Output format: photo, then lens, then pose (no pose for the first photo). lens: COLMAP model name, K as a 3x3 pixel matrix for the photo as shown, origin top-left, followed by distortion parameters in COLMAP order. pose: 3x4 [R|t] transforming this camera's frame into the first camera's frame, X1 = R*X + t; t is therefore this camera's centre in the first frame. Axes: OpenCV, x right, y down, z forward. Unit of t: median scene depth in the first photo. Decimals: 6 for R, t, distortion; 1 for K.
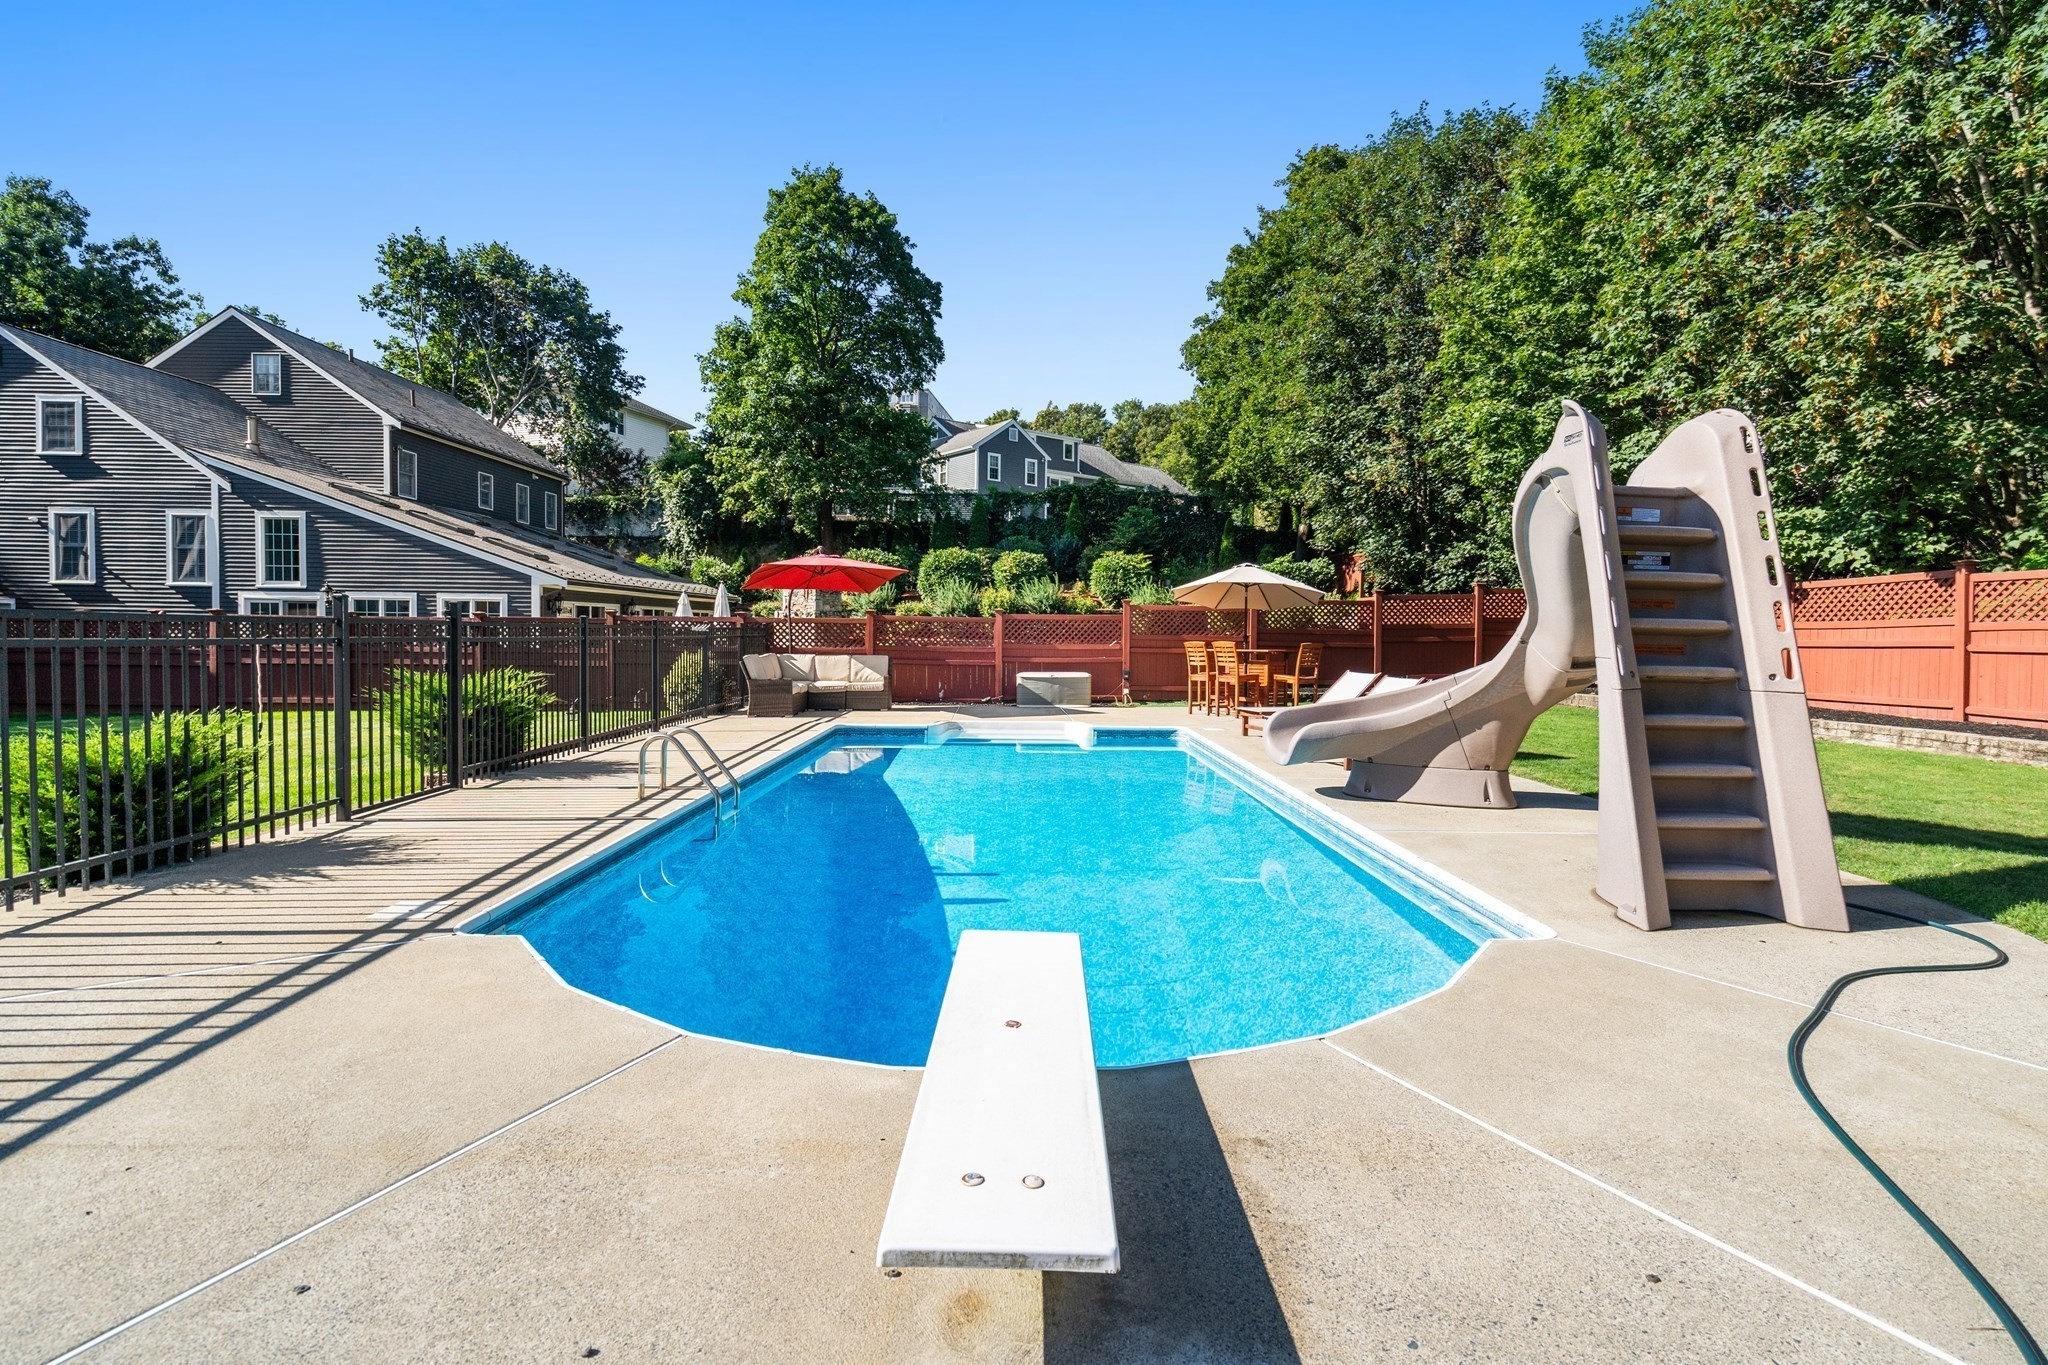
lens RADIAL K [[934.0, 0, 1023.6], [0, 934.0, 673.9], [0, 0, 1]] dist [-0.007869, 0.002314]
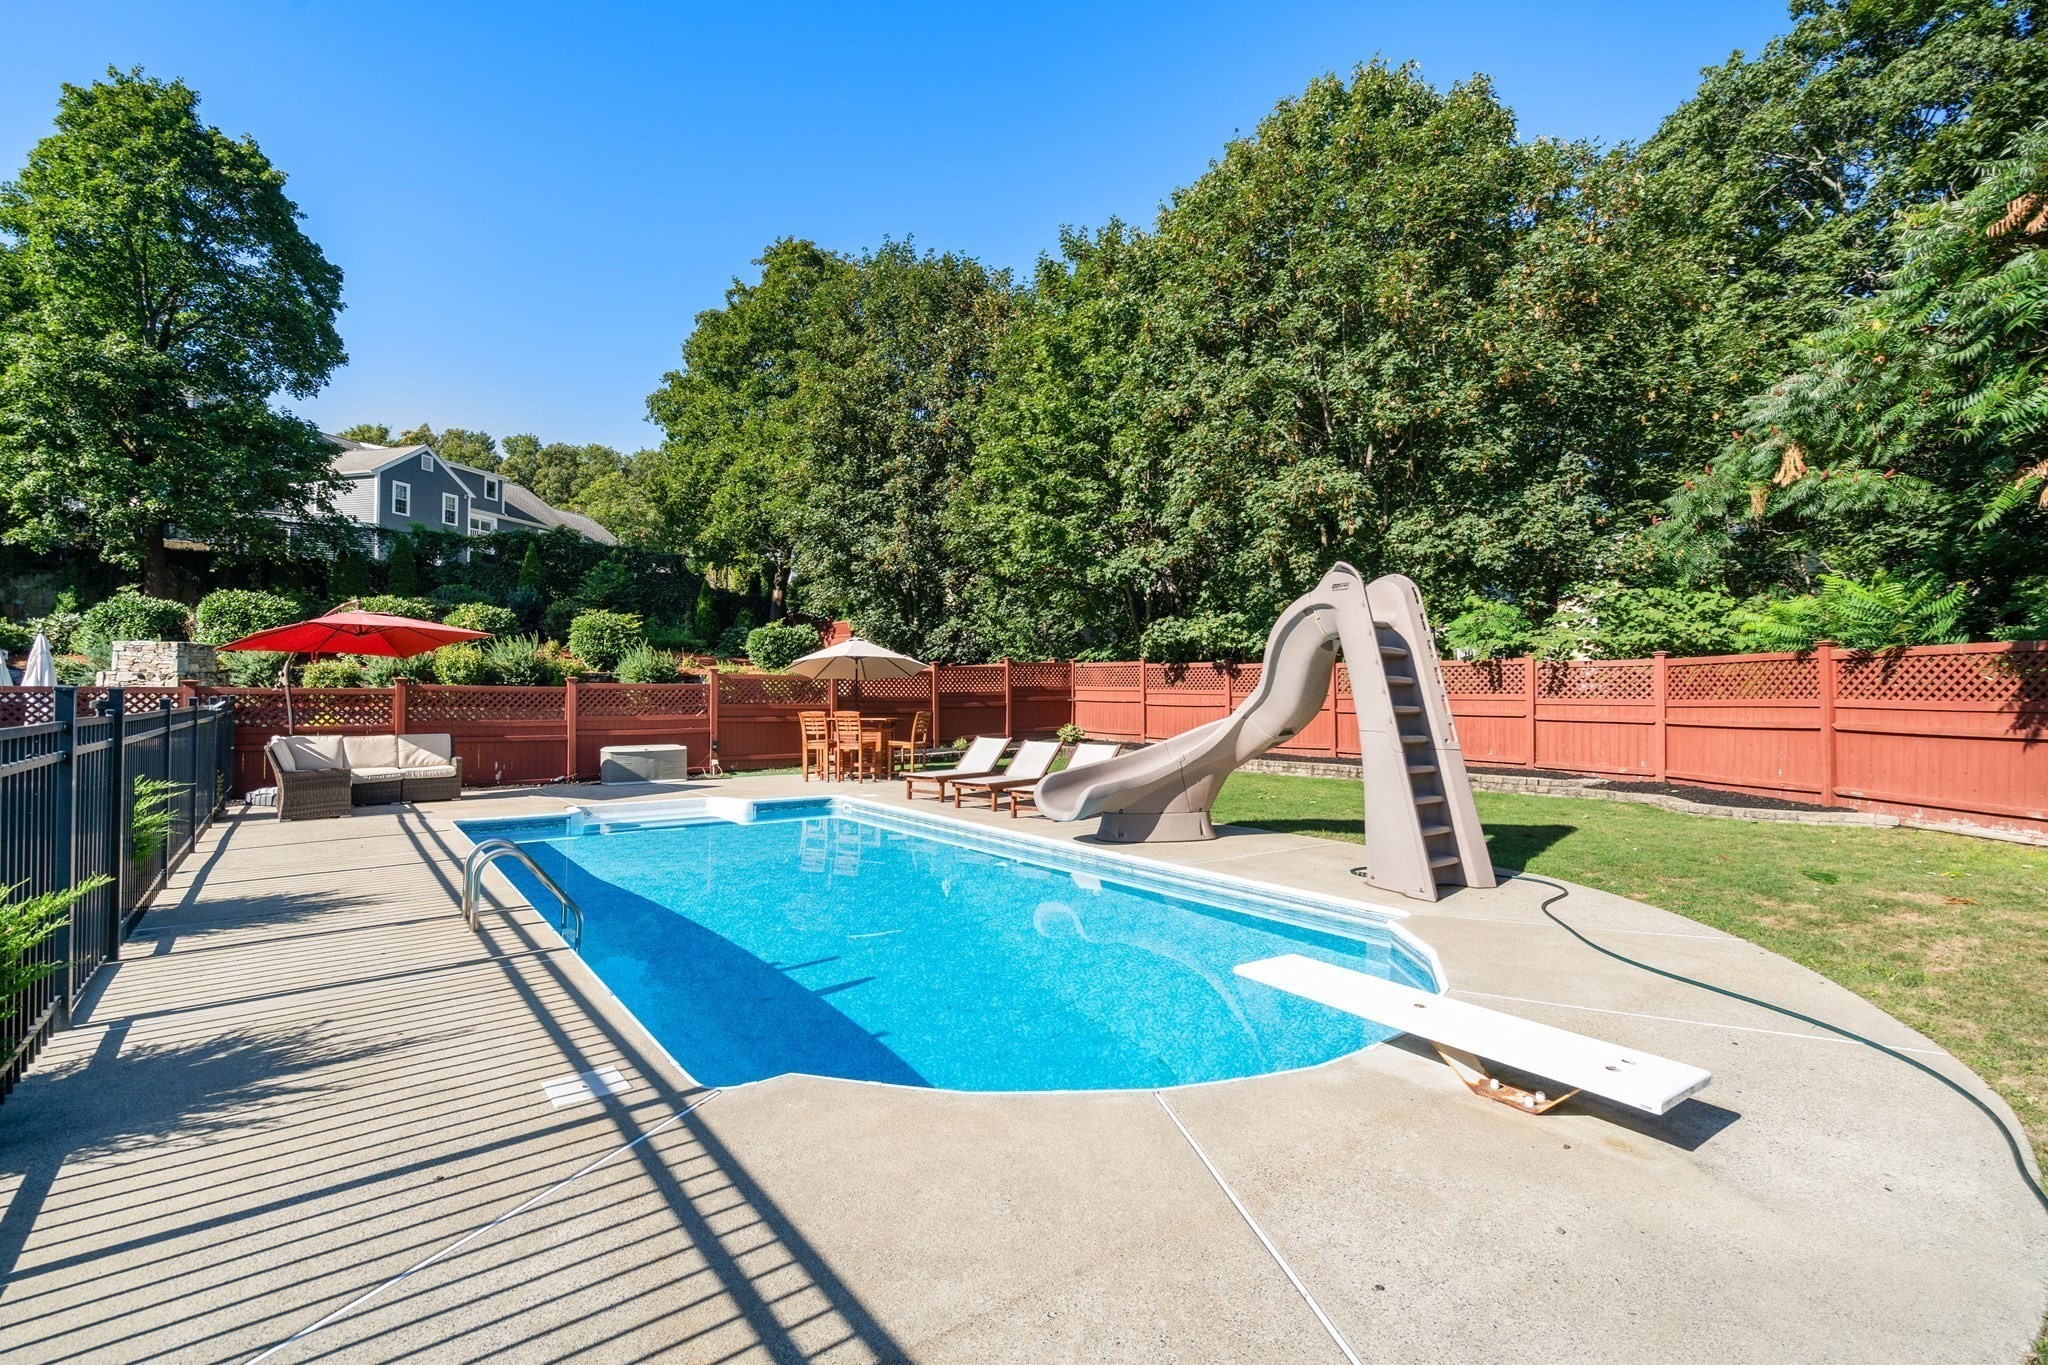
lens RADIAL K [[934.0, 0, 1024.6], [0, 934.0, 687.1], [0, 0, 1]] dist [-0.007869, 0.002314]
pose [[0.807955, -0.001293, 0.589243, -0.128449], [0.029556, 0.998828, -0.038336, -0.008214], [-0.588503, 0.048390, 0.807046, 0.014740]]
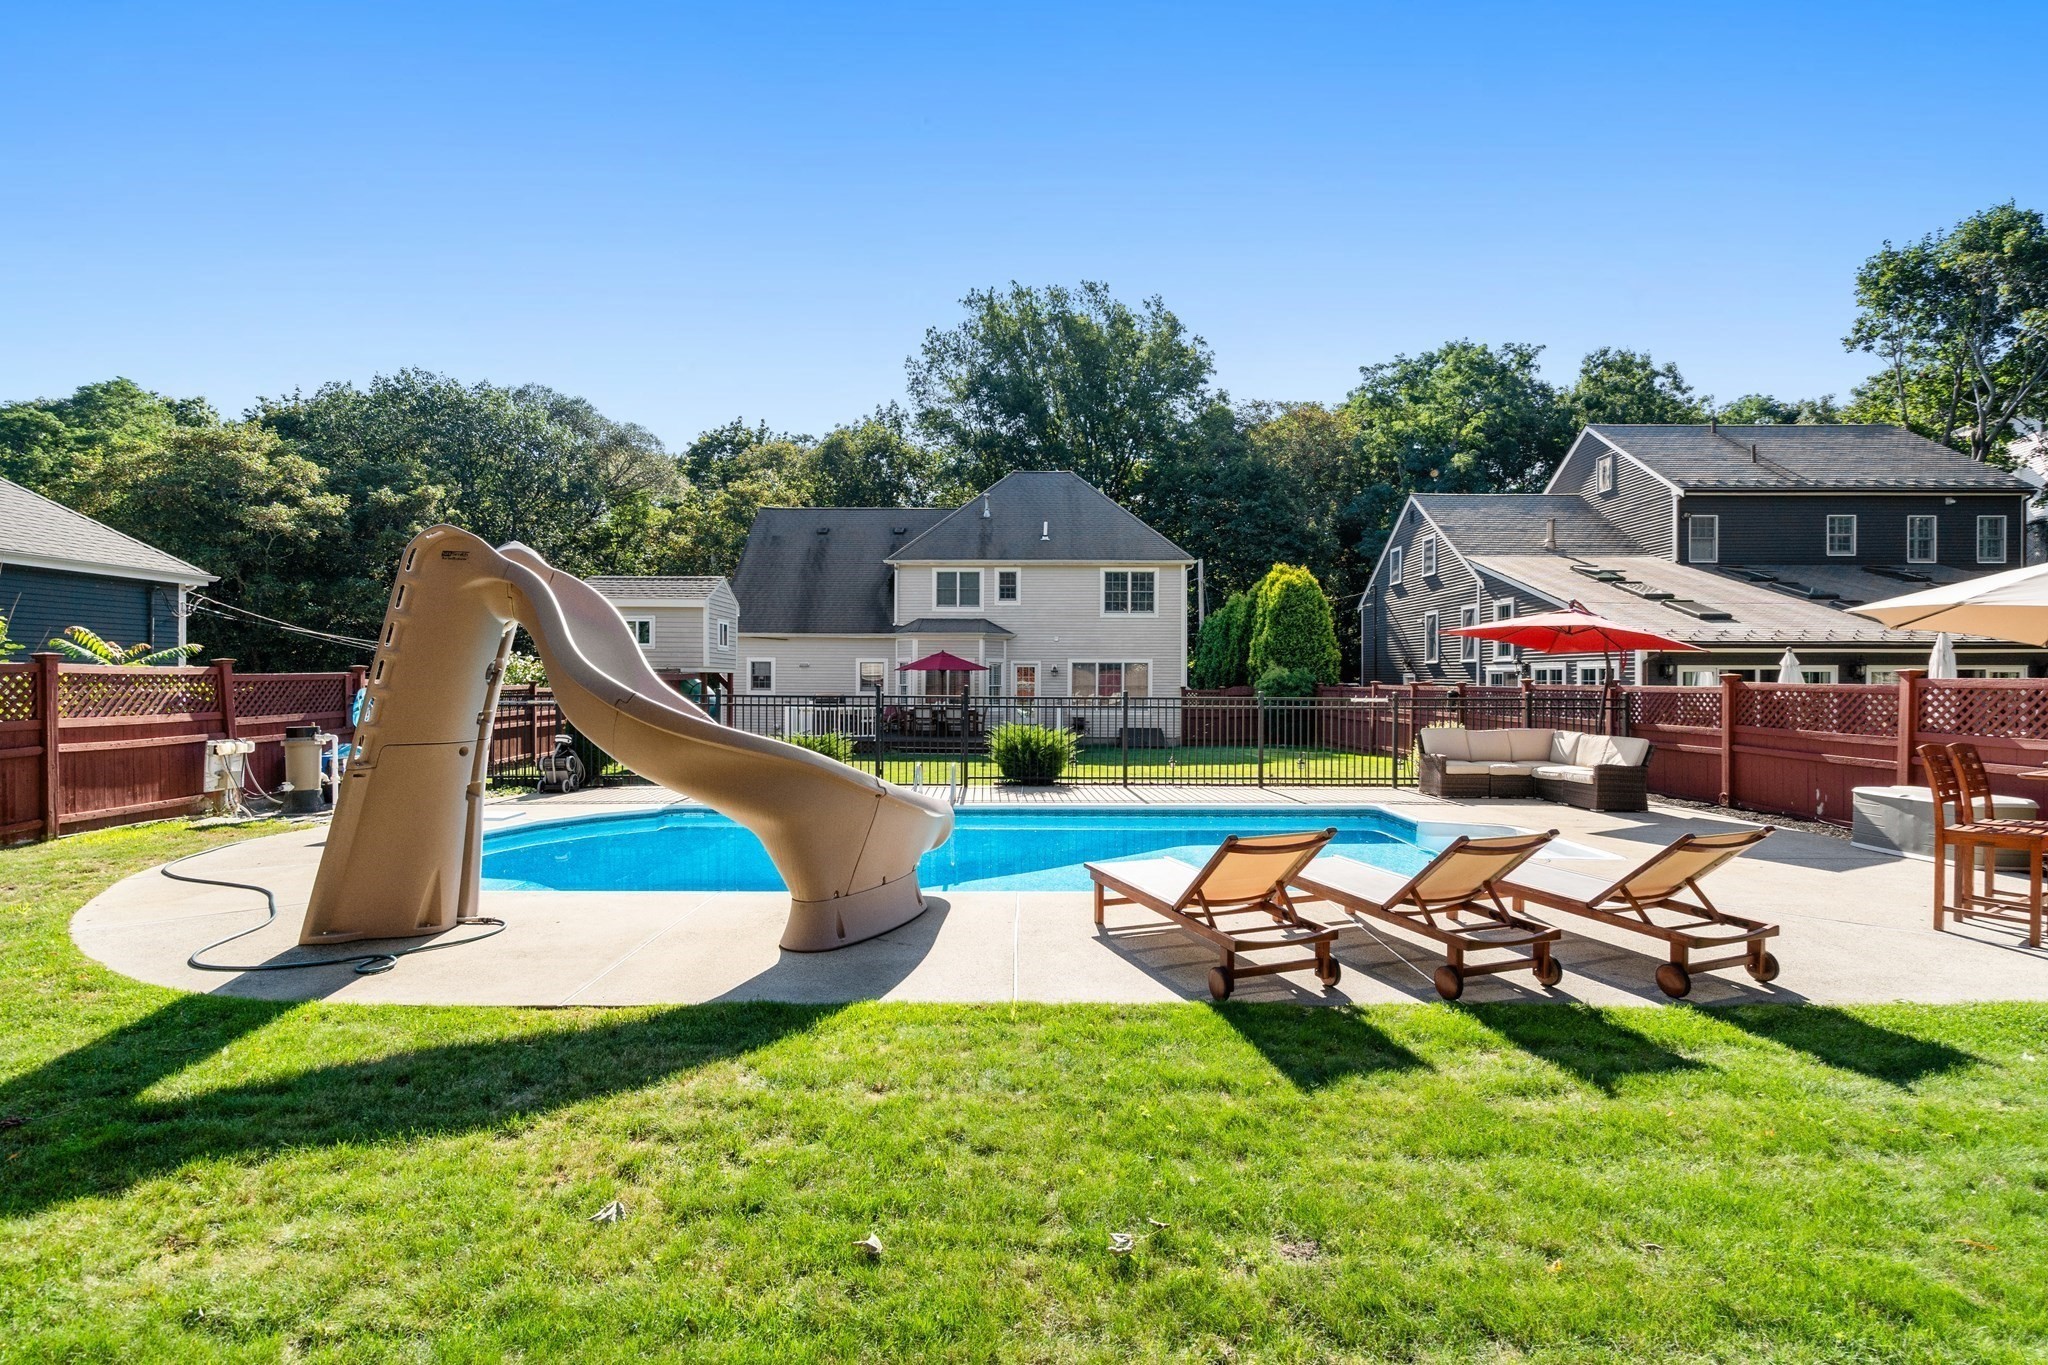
lens RADIAL K [[934.0, 0, 1027.9], [0, 934.0, 690.1], [0, 0, 1]] dist [-0.007869, 0.002314]
pose [[-0.030827, -0.001639, -0.999523, 0.339502], [-0.049486, 0.998775, -0.000112, -0.019031], [0.998299, 0.049459, -0.030871, 0.320523]]
